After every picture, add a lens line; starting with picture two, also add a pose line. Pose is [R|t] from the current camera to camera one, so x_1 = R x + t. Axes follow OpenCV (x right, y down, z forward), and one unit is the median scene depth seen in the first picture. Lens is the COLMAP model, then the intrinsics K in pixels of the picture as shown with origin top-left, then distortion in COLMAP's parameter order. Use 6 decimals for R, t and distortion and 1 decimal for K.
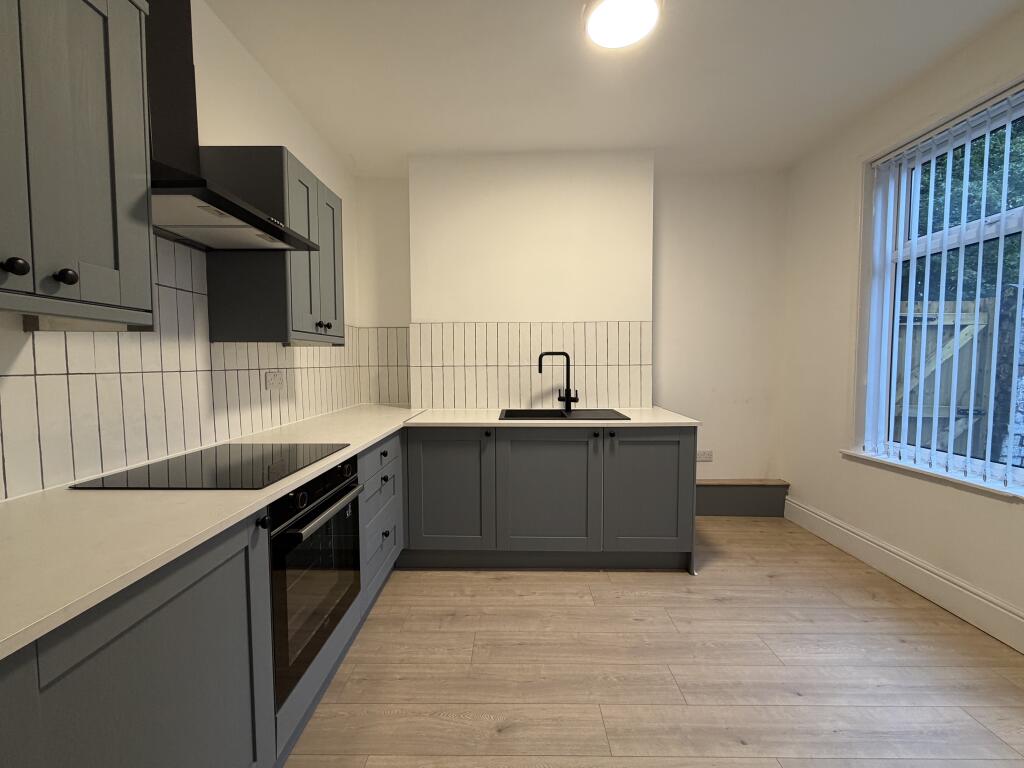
lens RADIAL K [[407.6, 0, 508.6], [0, 407.6, 384.7], [0, 0, 1]] dist [0.000055, -0.000158]
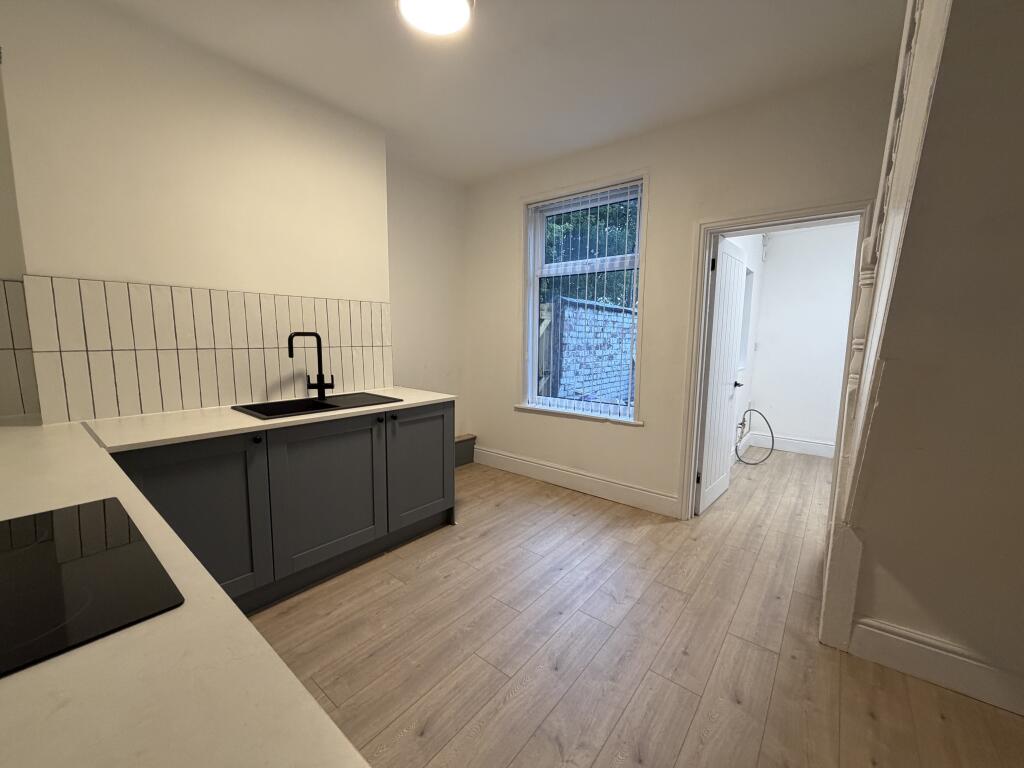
lens RADIAL K [[407.6, 0, 508.6], [0, 407.6, 384.7], [0, 0, 1]] dist [0.000055, -0.000158]
pose [[0.620410, -0.081215, 0.780061, -0.347667], [0.029057, 0.996321, 0.080621, -0.031498], [-0.783739, -0.027352, 0.620488, 0.153545]]
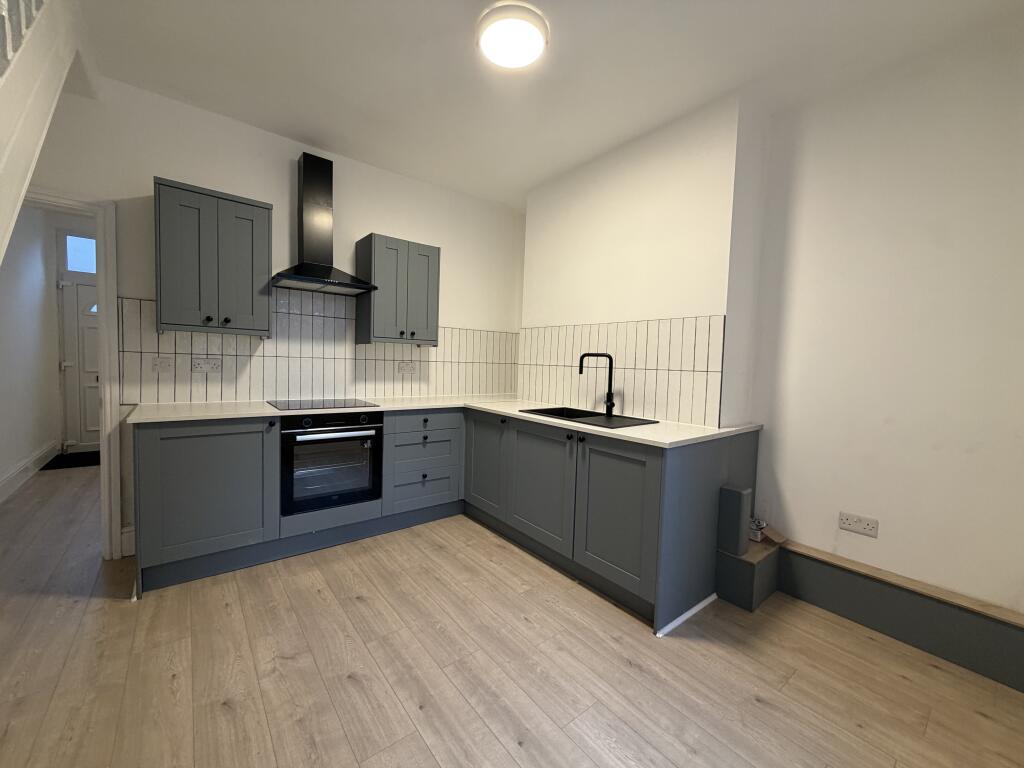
lens RADIAL K [[407.6, 0, 508.6], [0, 407.6, 384.7], [0, 0, 1]] dist [0.000055, -0.000158]
pose [[0.632236, 0.069992, -0.771608, 0.861383], [-0.080134, 0.996477, 0.024730, -0.015131], [0.770621, 0.046196, 0.635617, 0.256435]]
